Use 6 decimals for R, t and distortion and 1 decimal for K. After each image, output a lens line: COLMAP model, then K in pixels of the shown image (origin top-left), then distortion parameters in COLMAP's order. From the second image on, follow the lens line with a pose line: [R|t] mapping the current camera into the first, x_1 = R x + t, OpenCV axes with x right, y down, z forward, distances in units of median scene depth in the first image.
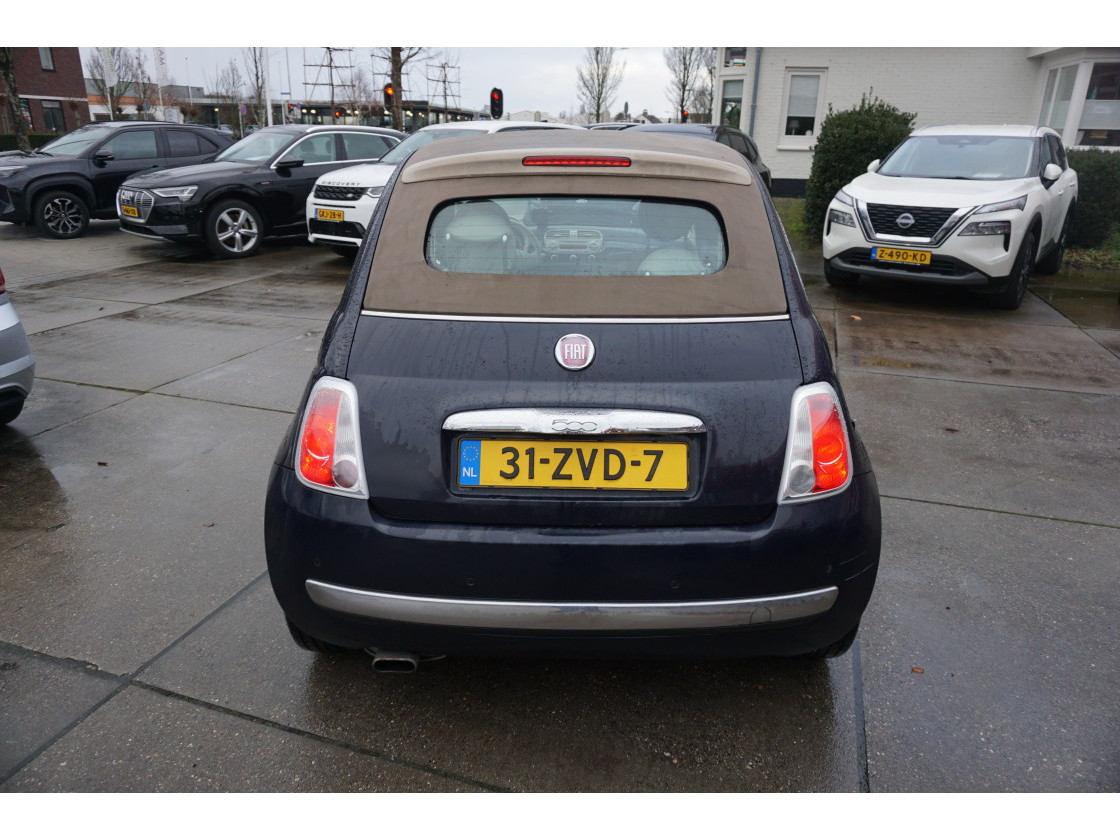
lens RADIAL K [[743.5, 0, 560.0], [0, 743.5, 420.0], [0, 0, 1]] dist [-0.038337, 0.029665]
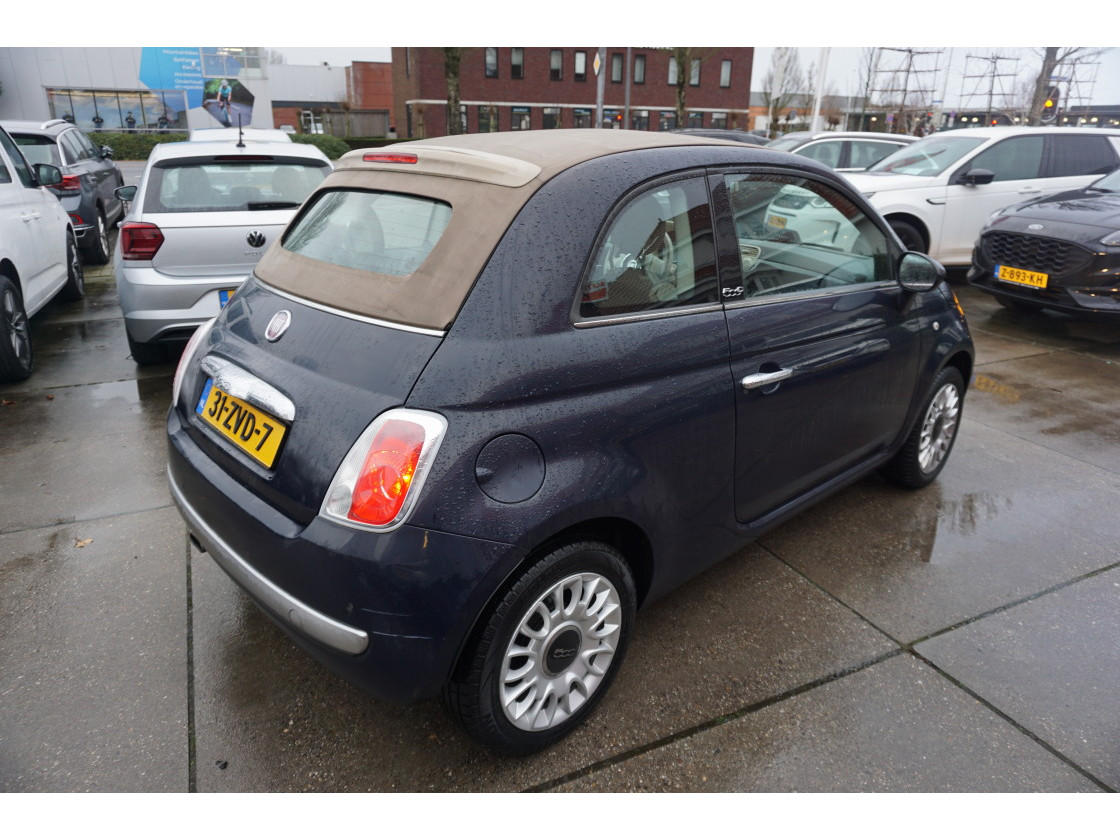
lens RADIAL K [[743.5, 0, 560.0], [0, 743.5, 420.0], [0, 0, 1]] dist [-0.038337, 0.029665]
pose [[0.694153, 0.255737, -0.672868, 0.198552], [-0.263036, 0.960235, 0.093600, -0.030955], [0.670048, 0.112016, 0.733818, 0.087599]]
